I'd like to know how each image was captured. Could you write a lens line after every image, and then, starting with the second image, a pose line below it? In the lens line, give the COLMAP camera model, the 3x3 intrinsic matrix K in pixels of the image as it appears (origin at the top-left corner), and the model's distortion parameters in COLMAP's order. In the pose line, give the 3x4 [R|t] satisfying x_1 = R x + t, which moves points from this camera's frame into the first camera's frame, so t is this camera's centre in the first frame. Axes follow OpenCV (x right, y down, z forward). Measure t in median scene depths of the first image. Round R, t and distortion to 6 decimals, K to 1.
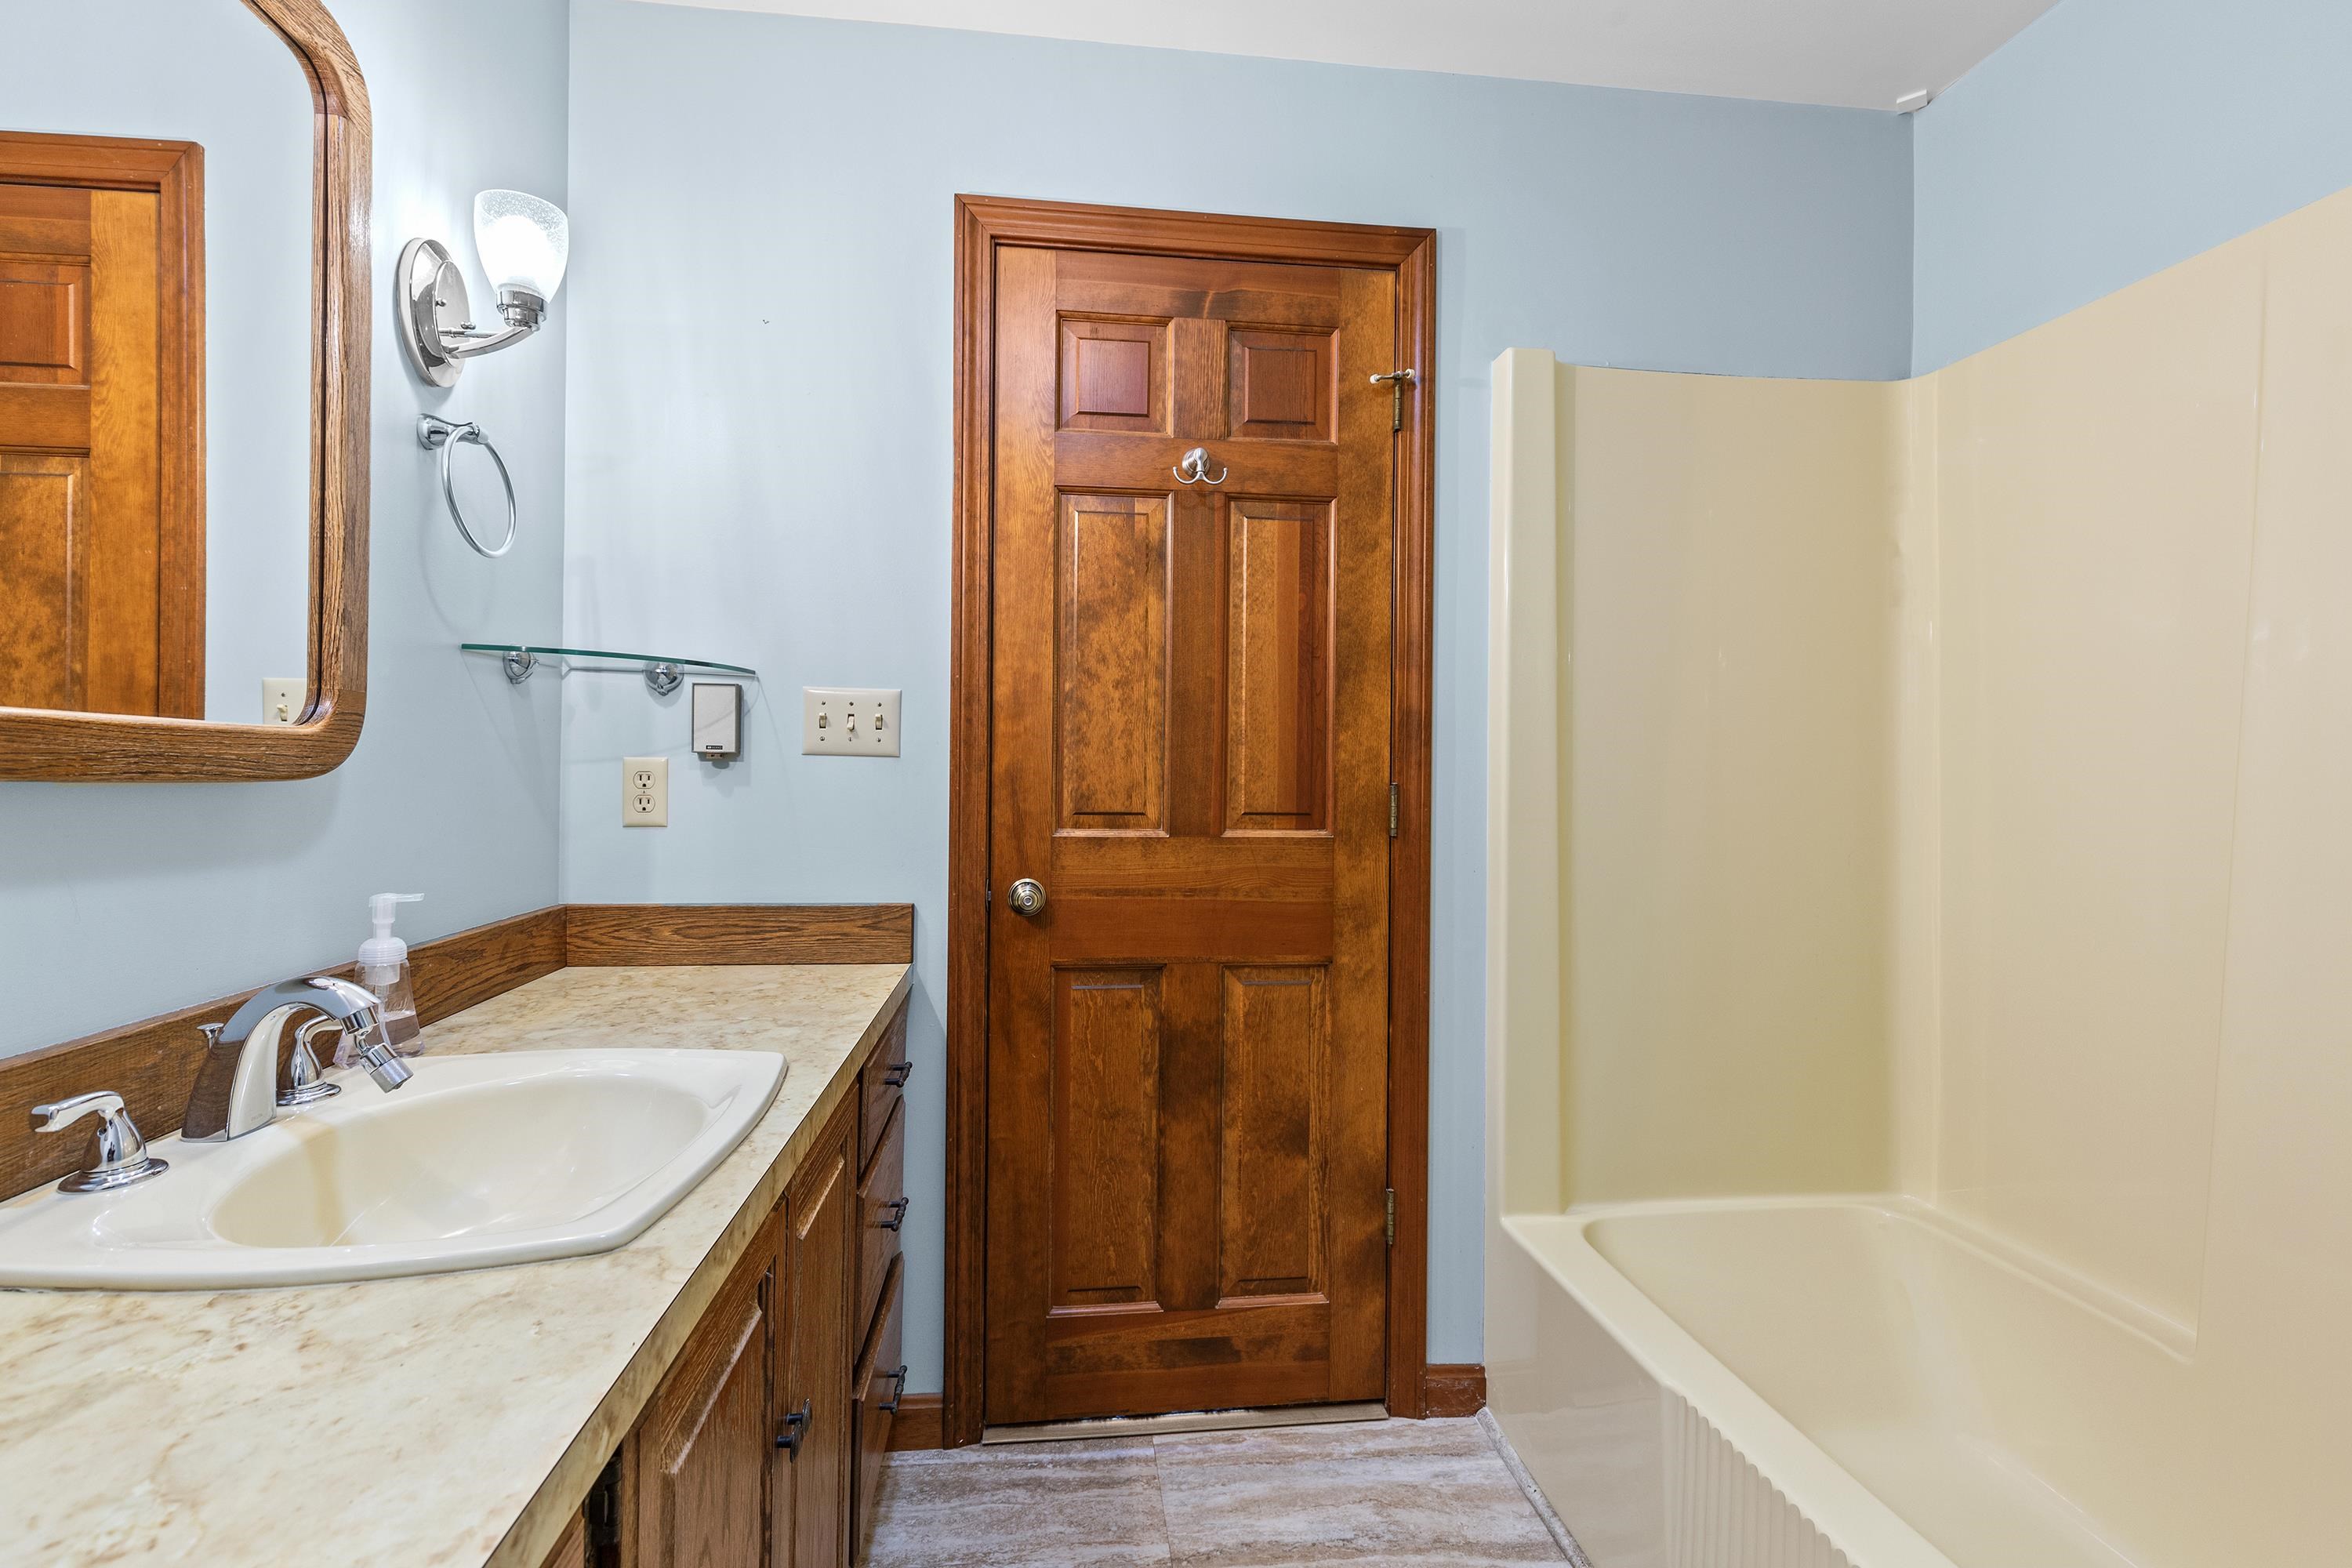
lens RADIAL K [[1060.0, 0, 1163.0], [0, 1060.0, 765.6], [0, 0, 1]] dist [0.001688, -0.000537]
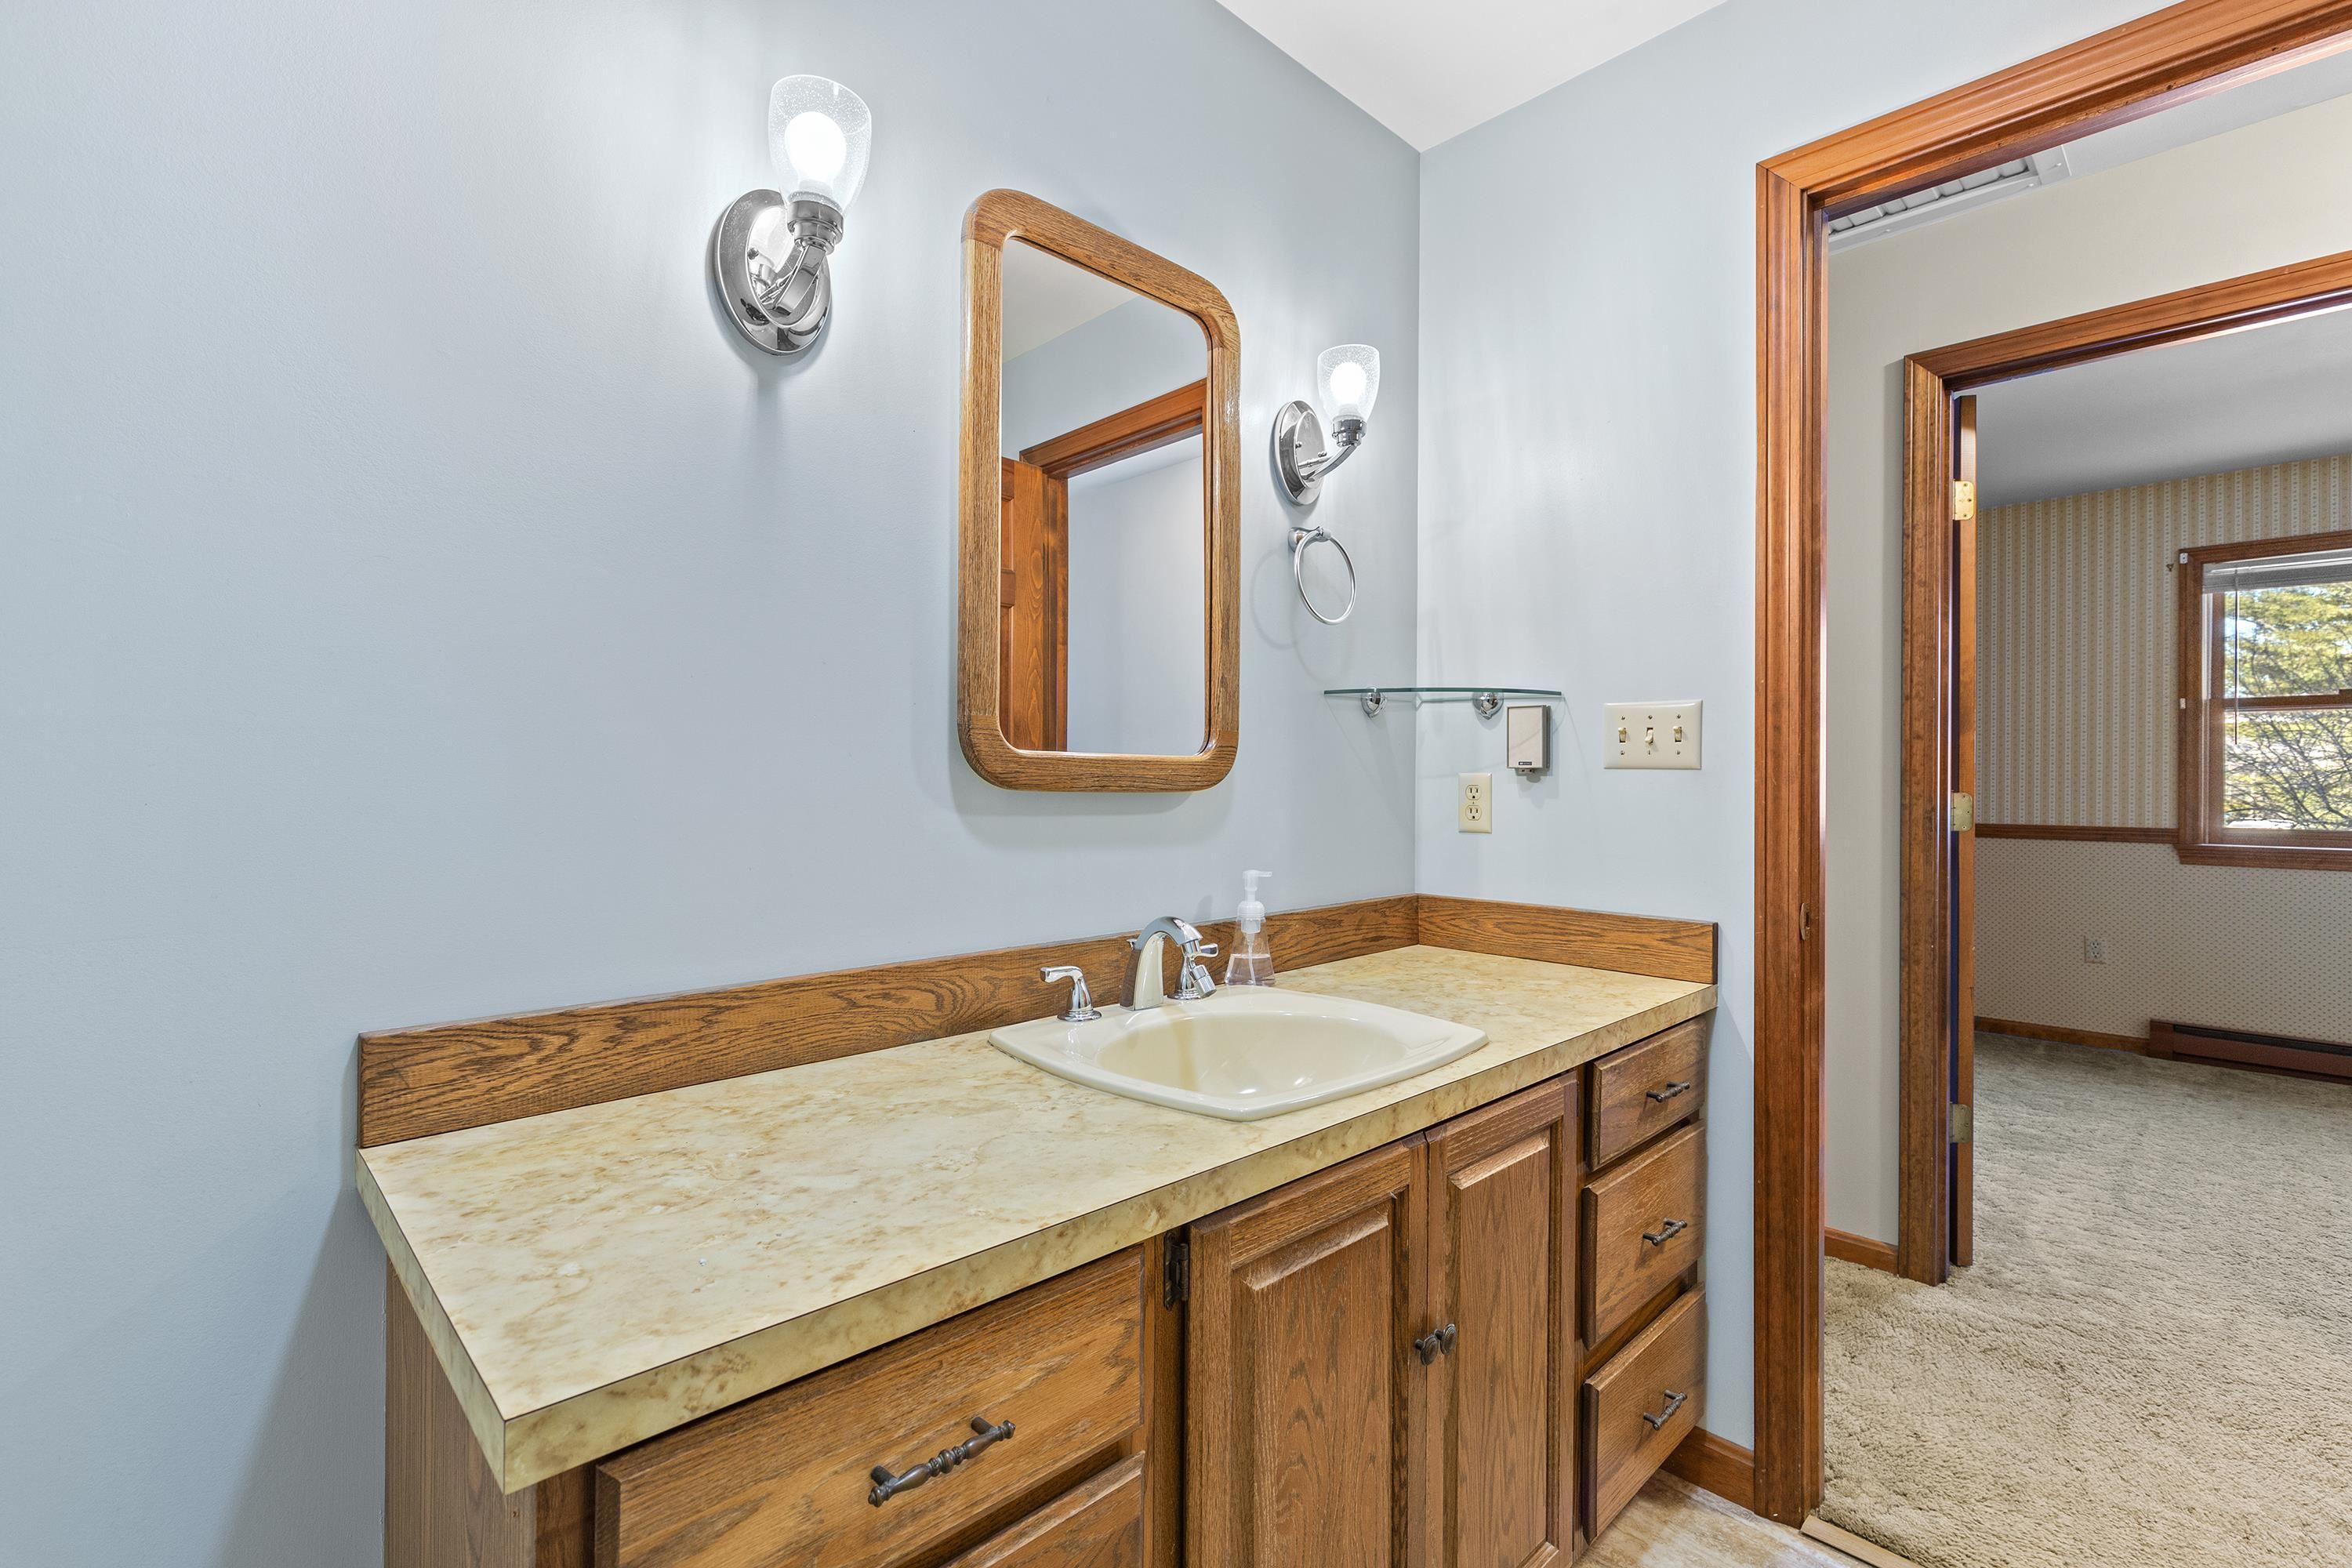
lens RADIAL K [[1055.4, 0, 1166.9], [0, 1055.4, 772.9], [0, 0, 1]] dist [0.002567, -0.000197]
pose [[0.600231, -0.013514, -0.799713, 0.296931], [0.007556, 0.999908, -0.011226, 0.003023], [0.799791, 0.000696, 0.600278, 0.039640]]
